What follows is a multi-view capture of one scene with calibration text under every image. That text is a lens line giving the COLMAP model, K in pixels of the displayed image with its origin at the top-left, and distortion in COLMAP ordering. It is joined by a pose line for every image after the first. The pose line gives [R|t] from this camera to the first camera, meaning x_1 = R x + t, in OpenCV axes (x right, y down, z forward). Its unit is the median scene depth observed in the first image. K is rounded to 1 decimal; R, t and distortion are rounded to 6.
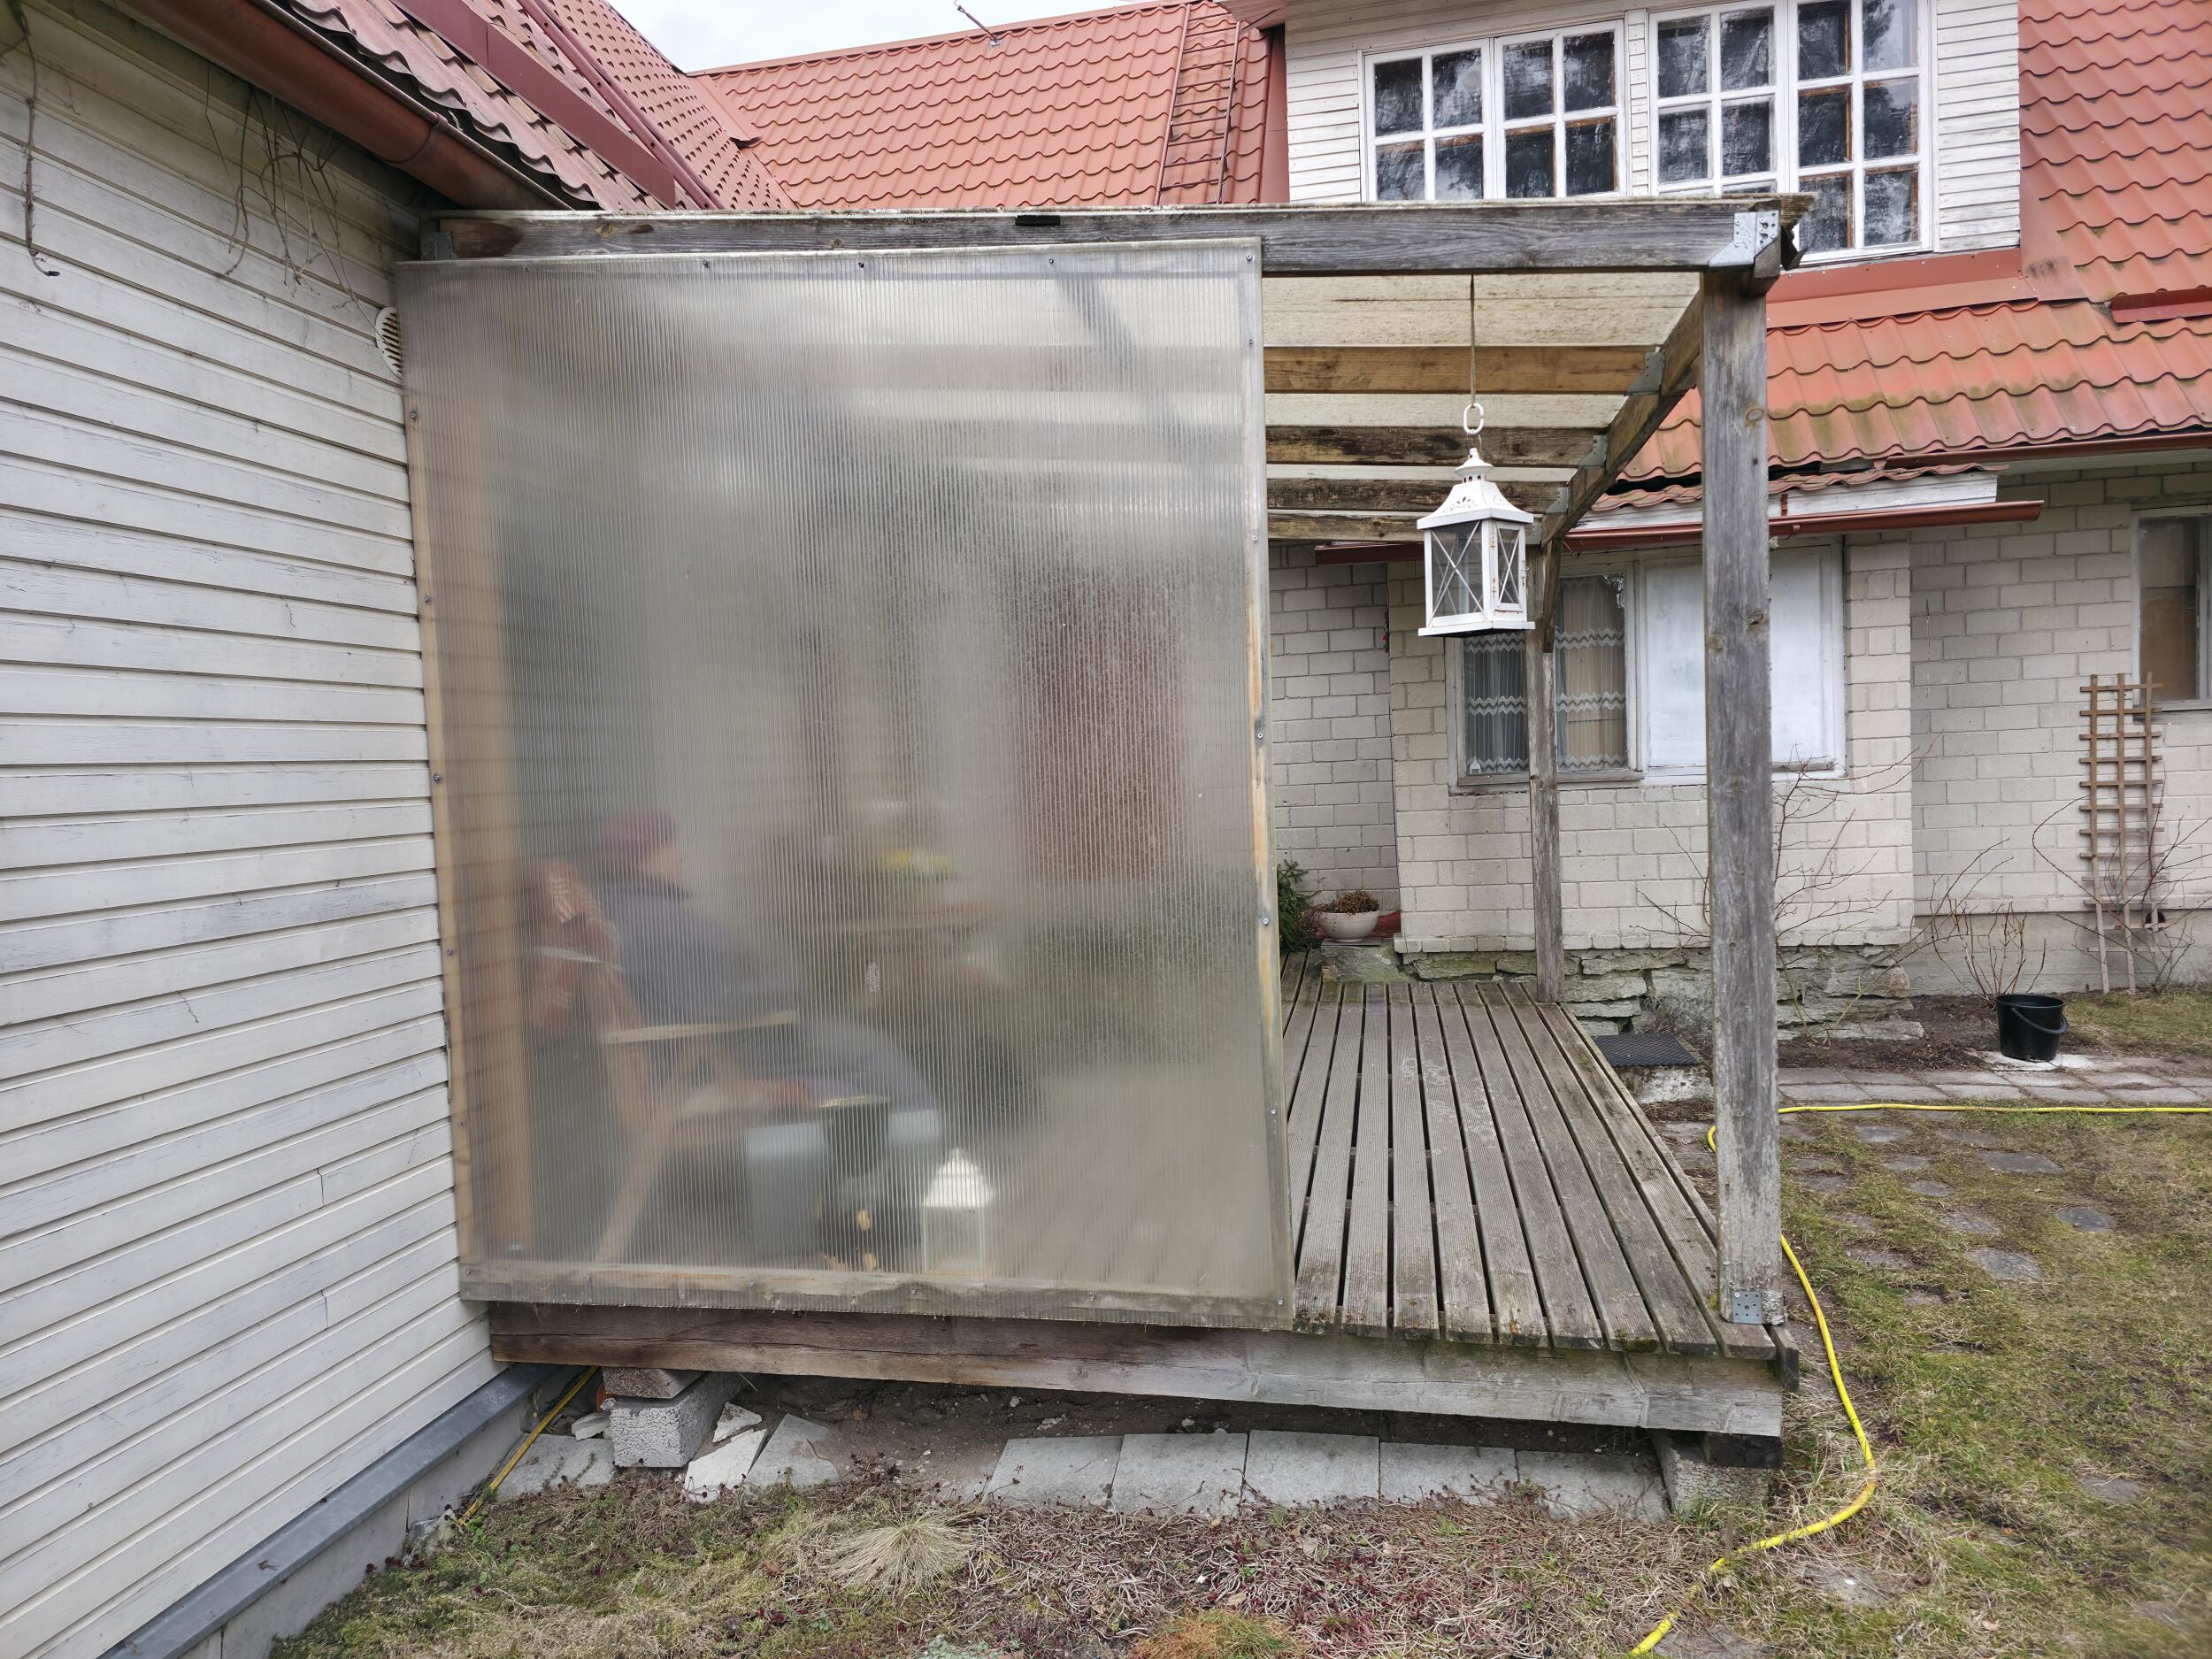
lens RADIAL K [[1439.2, 0, 1083.3], [0, 1439.2, 825.1], [0, 0, 1]] dist [0.068585, -0.063589]
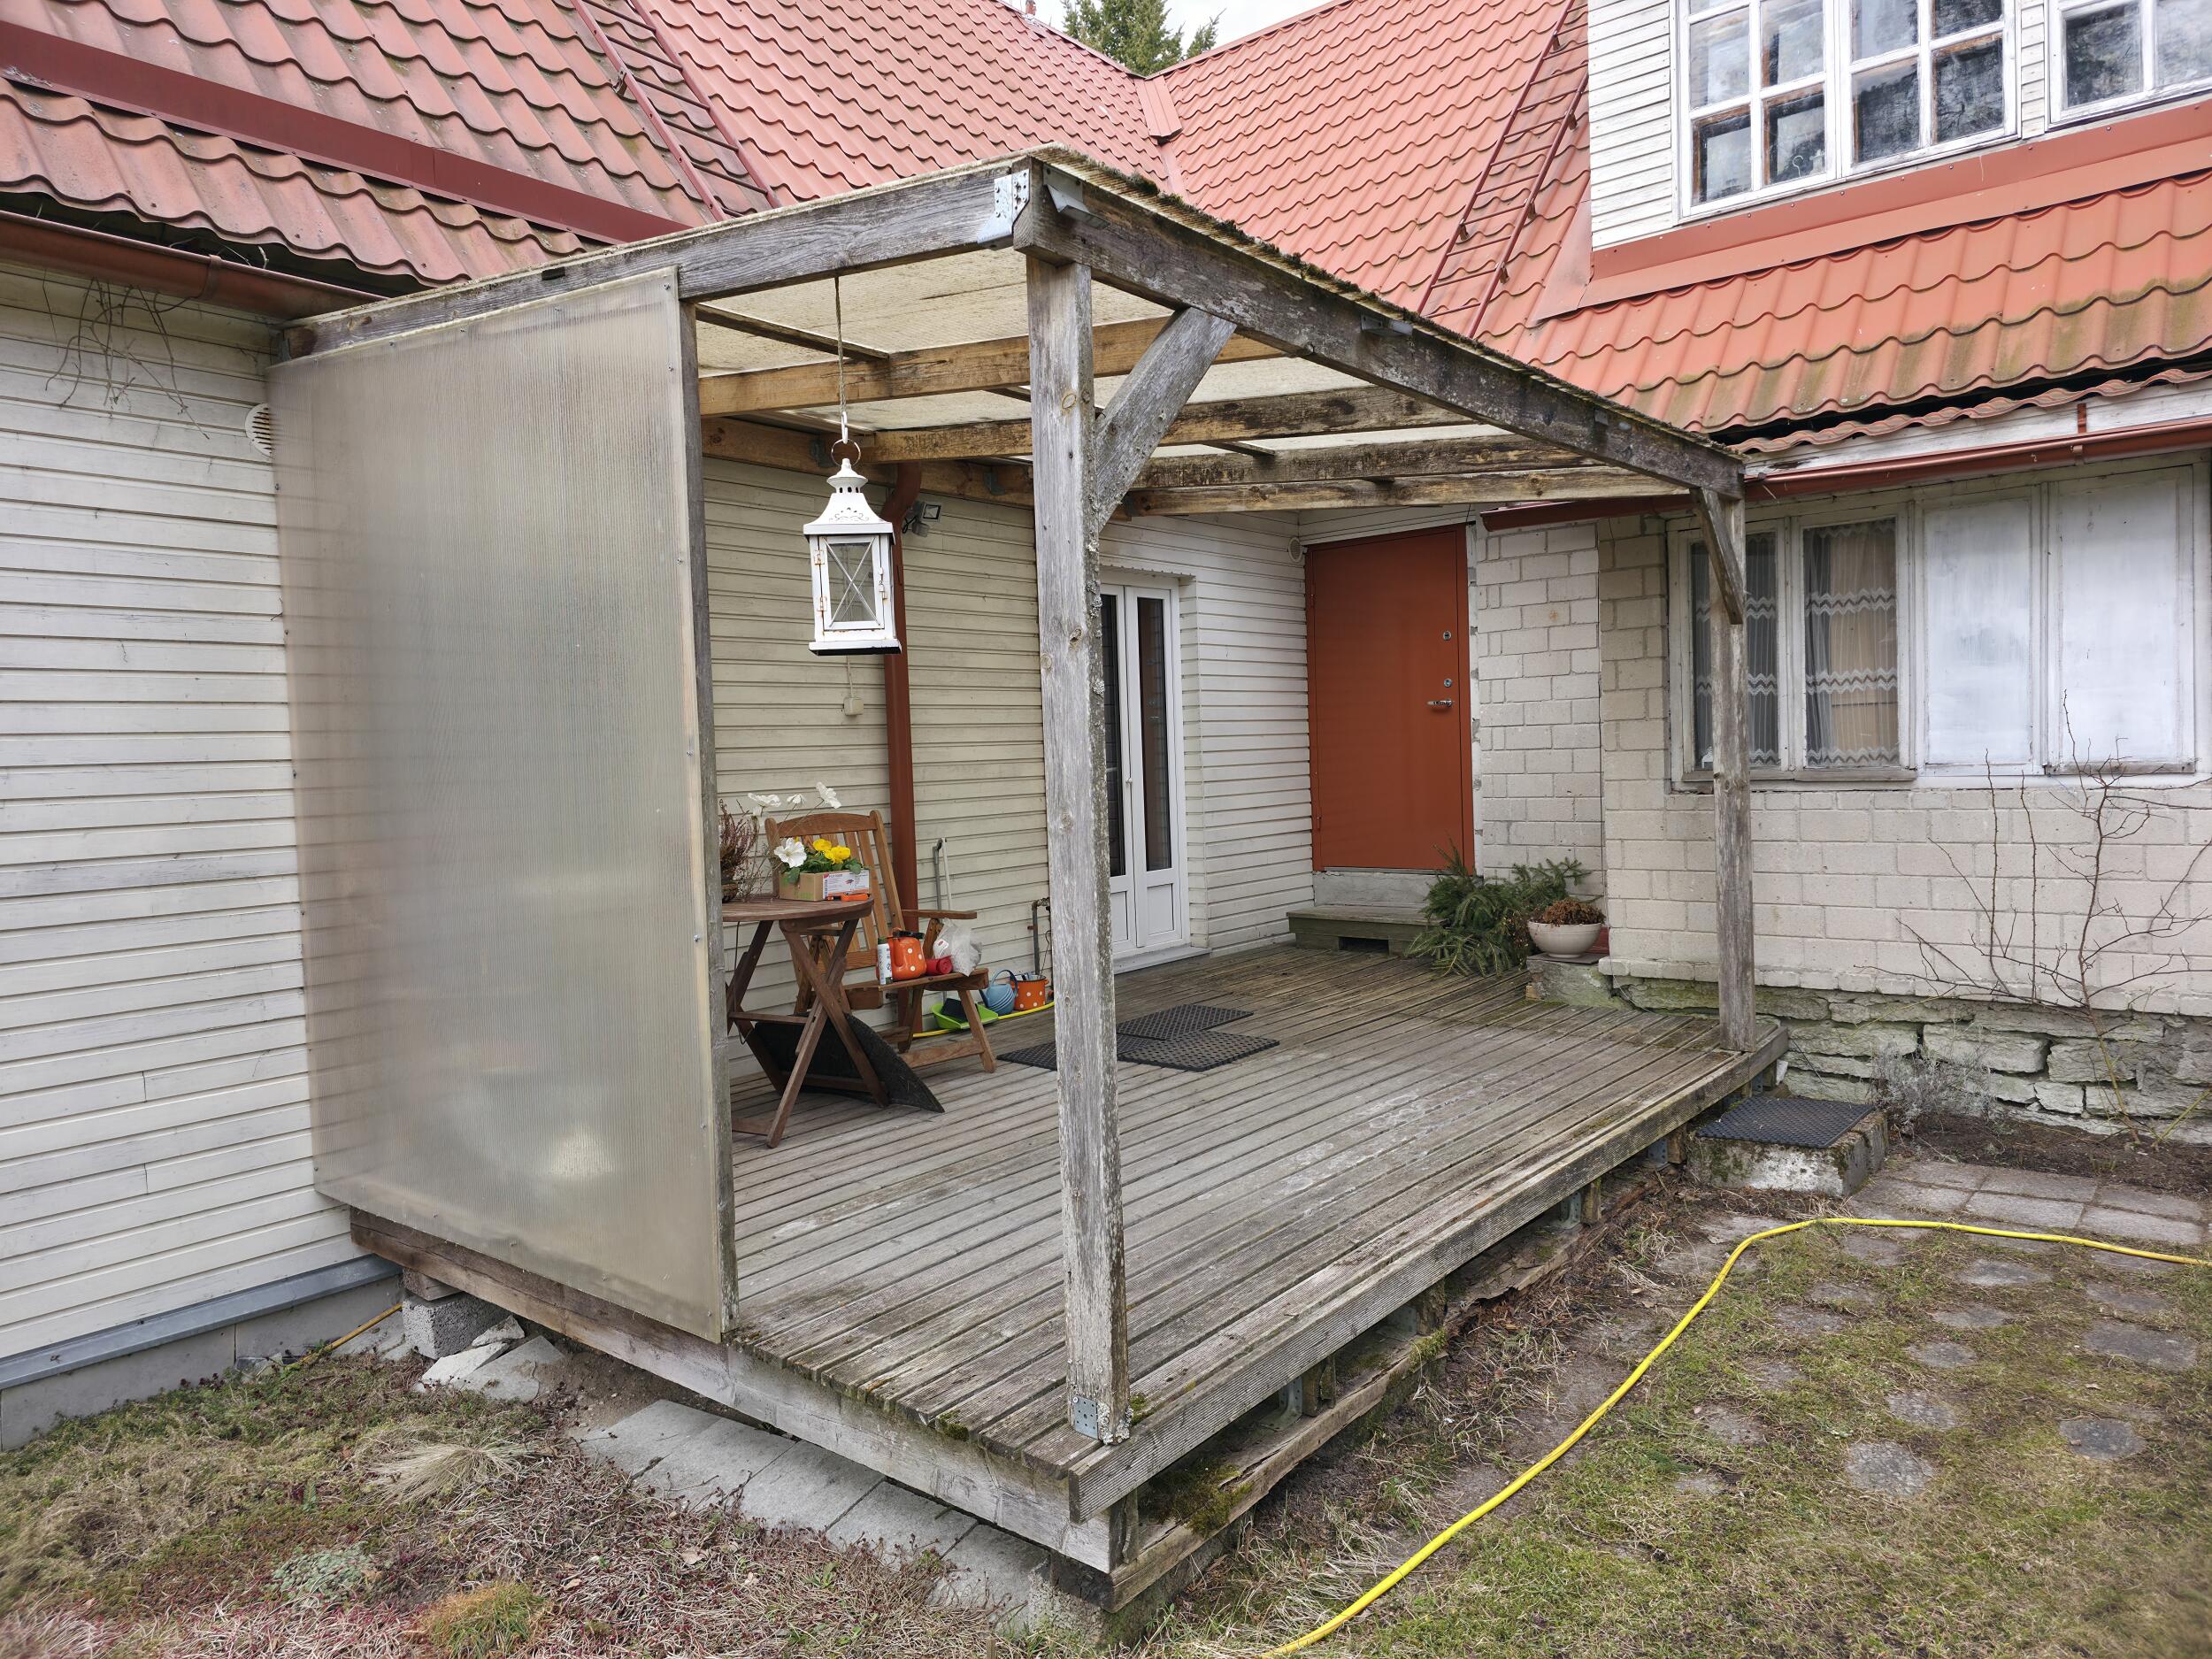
lens RADIAL K [[1436.9, 0, 1089.0], [0, 1436.9, 796.7], [0, 0, 1]] dist [0.071590, -0.069889]
pose [[0.886137, 0.029139, -0.462507, 0.593679], [-0.025042, 0.999574, 0.014998, -0.038623], [0.462747, -0.001708, 0.886489, 0.160276]]
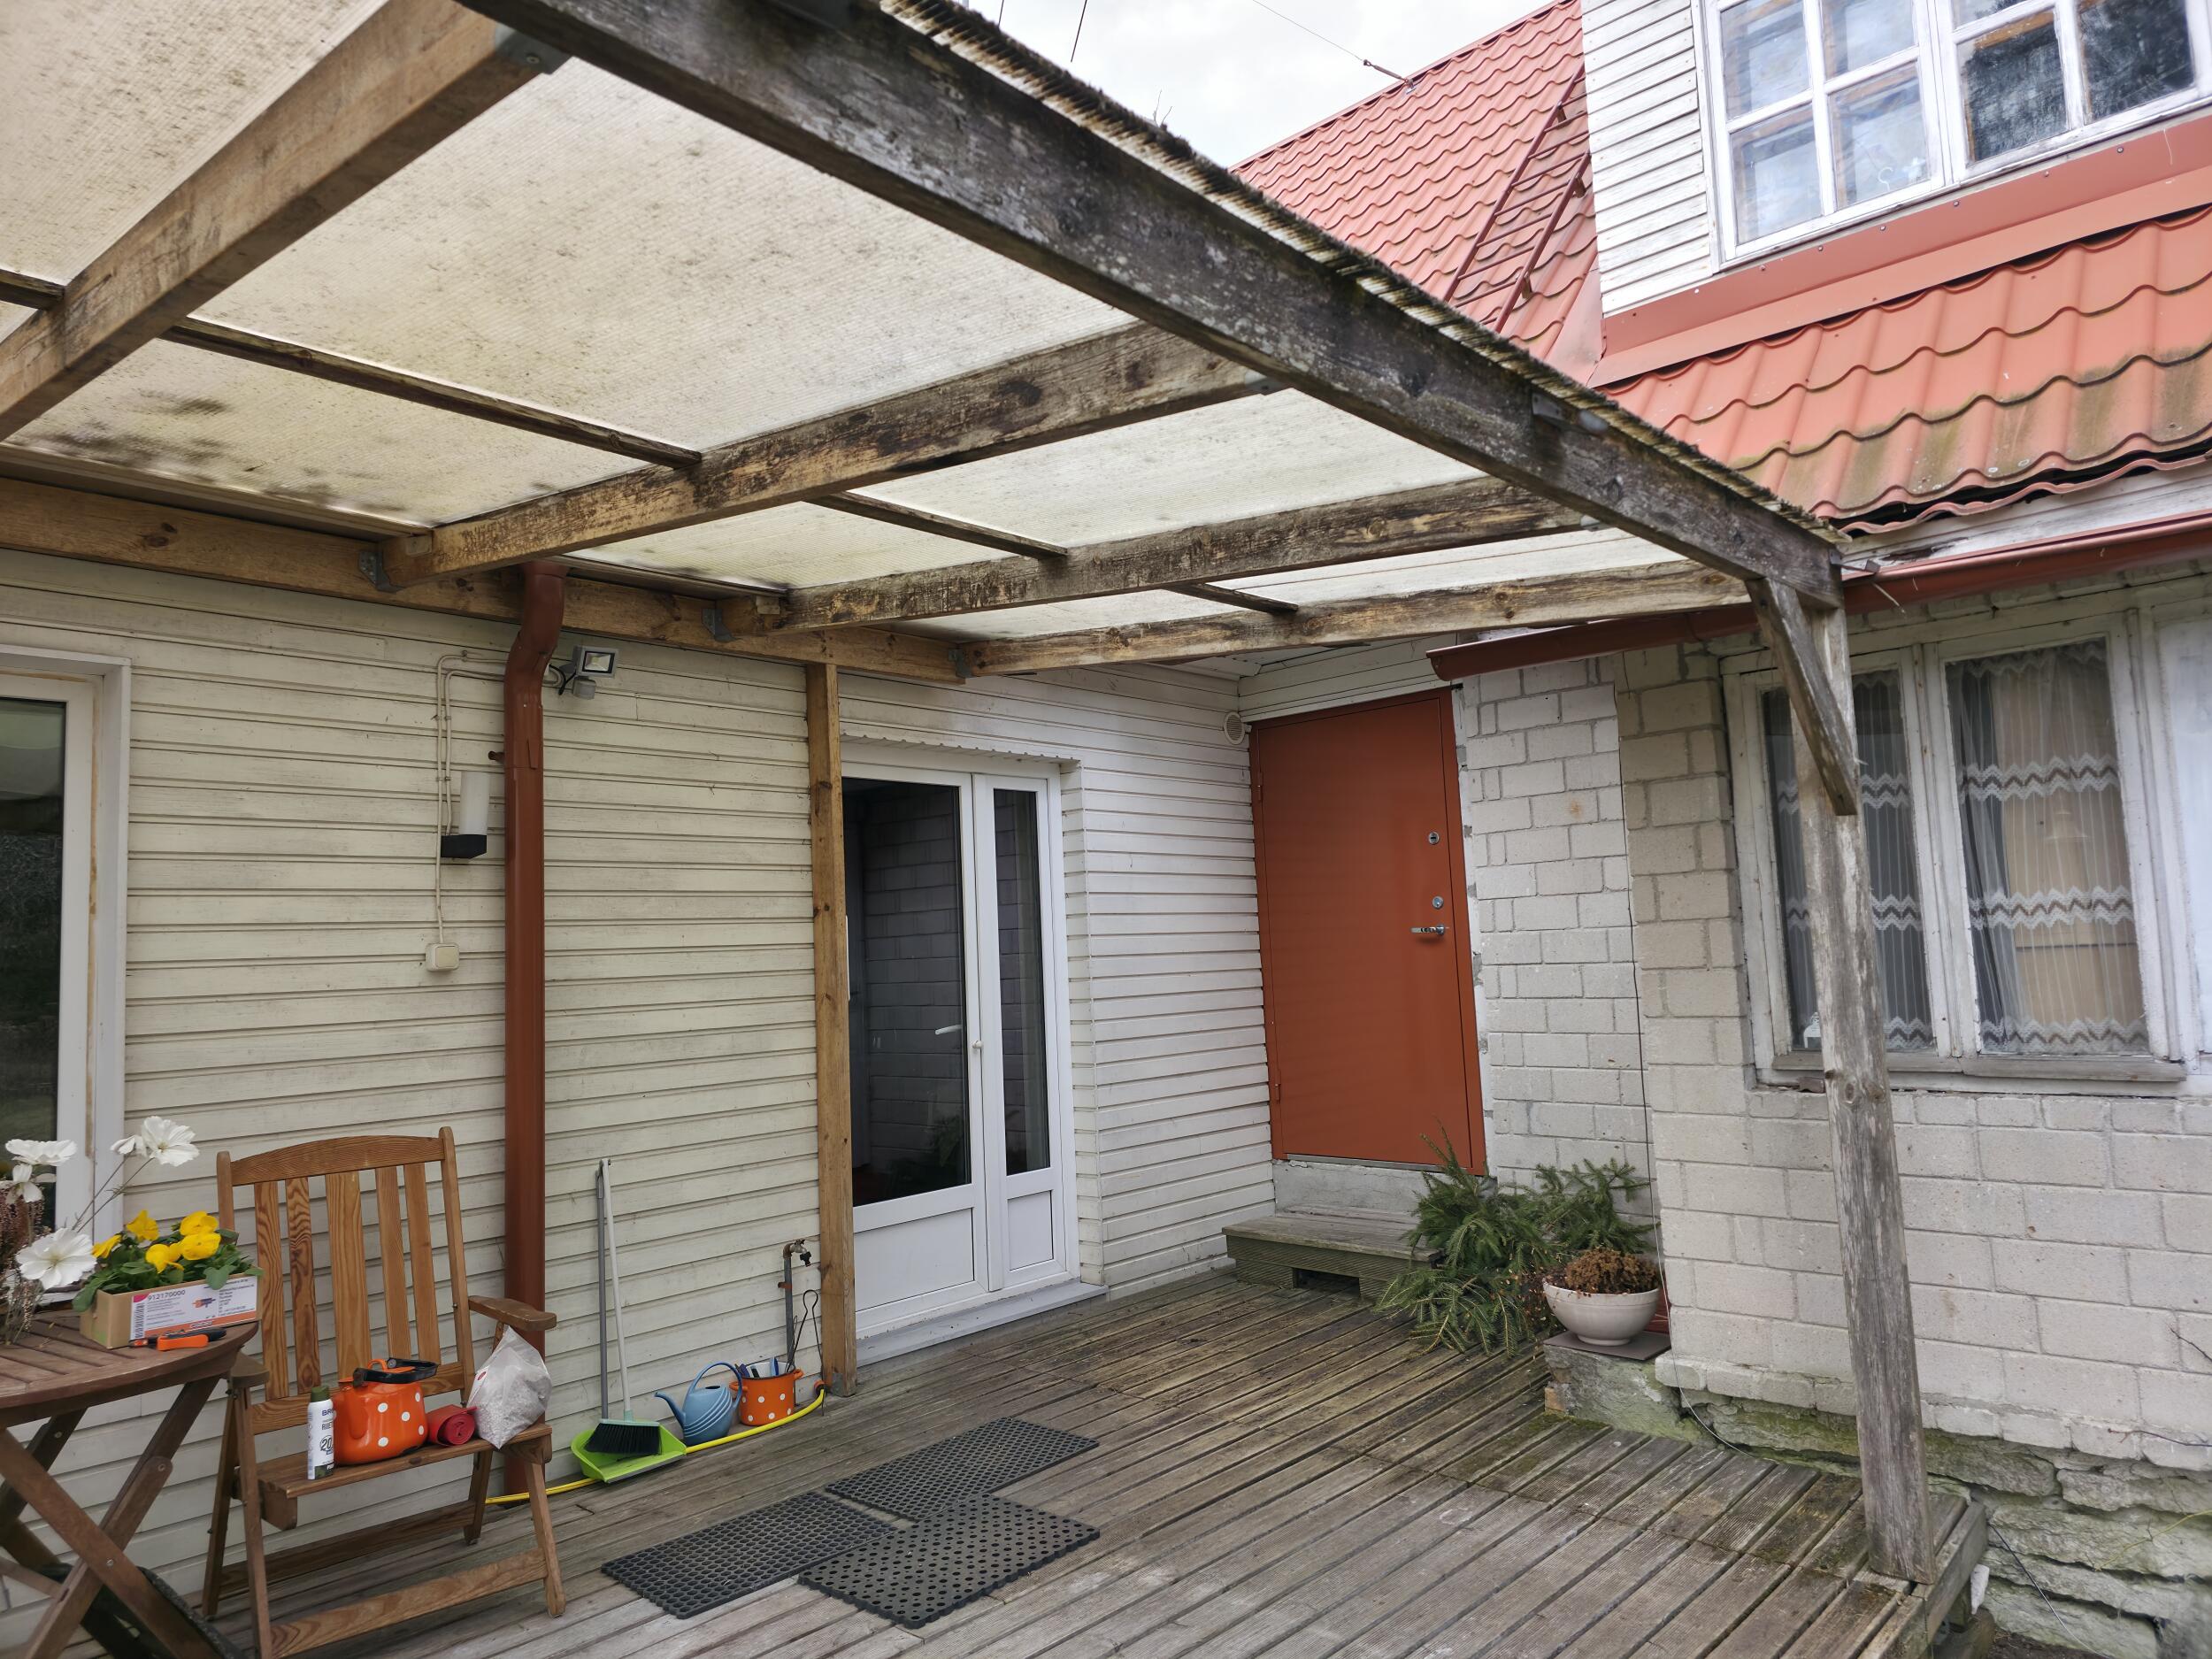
lens RADIAL K [[1439.2, 0, 1083.3], [0, 1439.2, 825.1], [0, 0, 1]] dist [0.068585, -0.063589]
pose [[0.856112, -0.038419, -0.515360, 0.553098], [-0.019901, 0.994042, -0.107163, -0.092014], [0.516407, 0.101999, 0.850247, 0.718070]]
